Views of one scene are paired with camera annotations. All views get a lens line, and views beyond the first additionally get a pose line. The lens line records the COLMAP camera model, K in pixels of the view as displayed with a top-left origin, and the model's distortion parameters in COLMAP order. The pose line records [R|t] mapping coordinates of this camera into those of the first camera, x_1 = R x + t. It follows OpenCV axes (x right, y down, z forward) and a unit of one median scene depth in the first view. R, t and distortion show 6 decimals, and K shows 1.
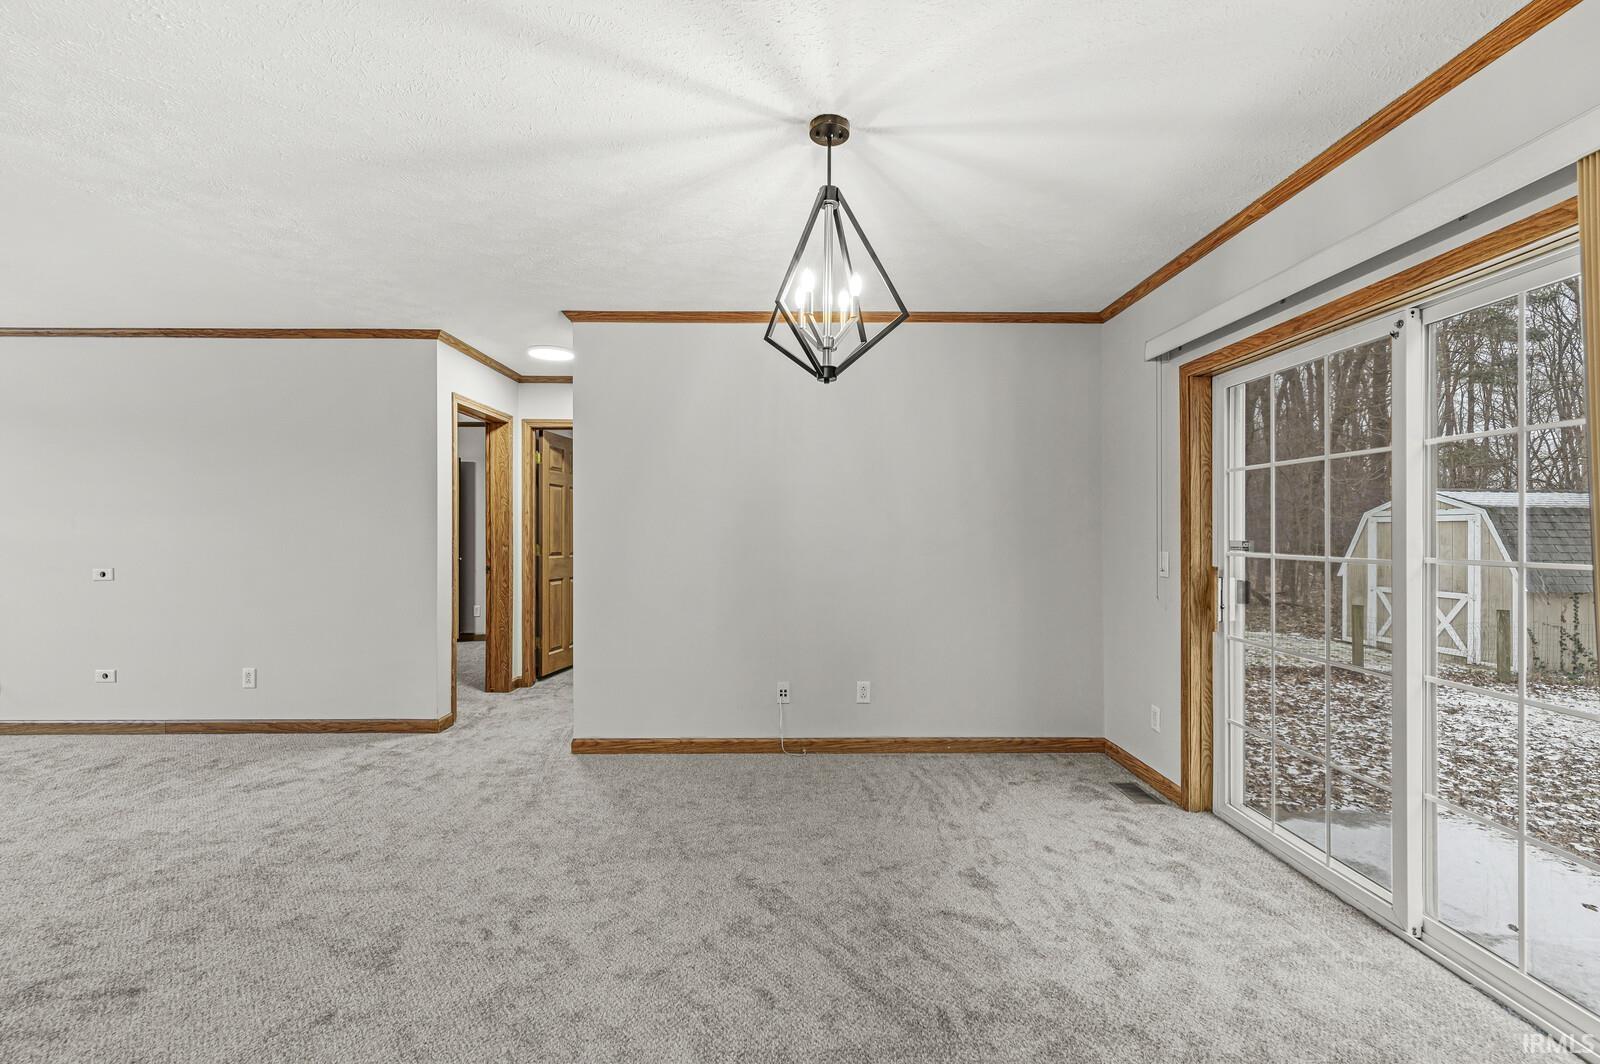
lens RADIAL K [[702.5, 0, 800.0], [0, 702.5, 532.0], [0, 0, 1]] dist [0.000703, 0.000083]
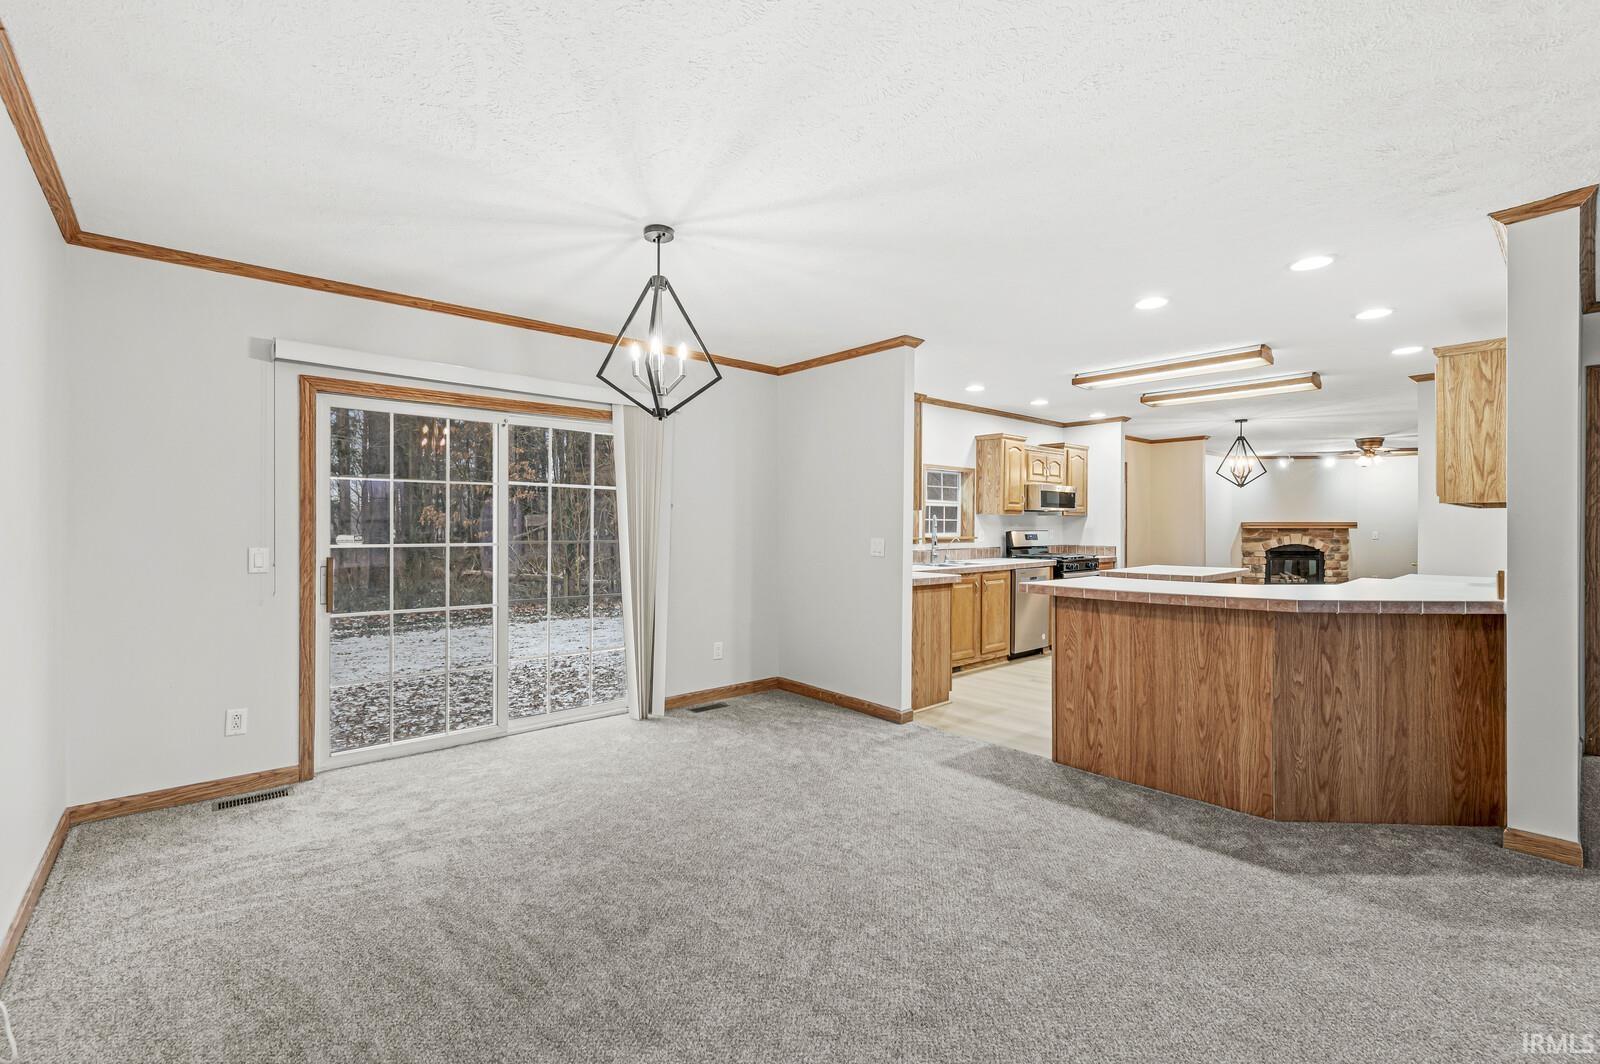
lens RADIAL K [[678.4, 0, 800.0], [0, 678.4, 532.0], [0, 0, 1]] dist [-0.000159, -0.000003]
pose [[-0.643711, -0.010013, 0.765203, -0.743906], [-0.003564, 0.999943, 0.010086, -0.007528], [-0.765260, 0.003766, -0.643710, 1.066128]]
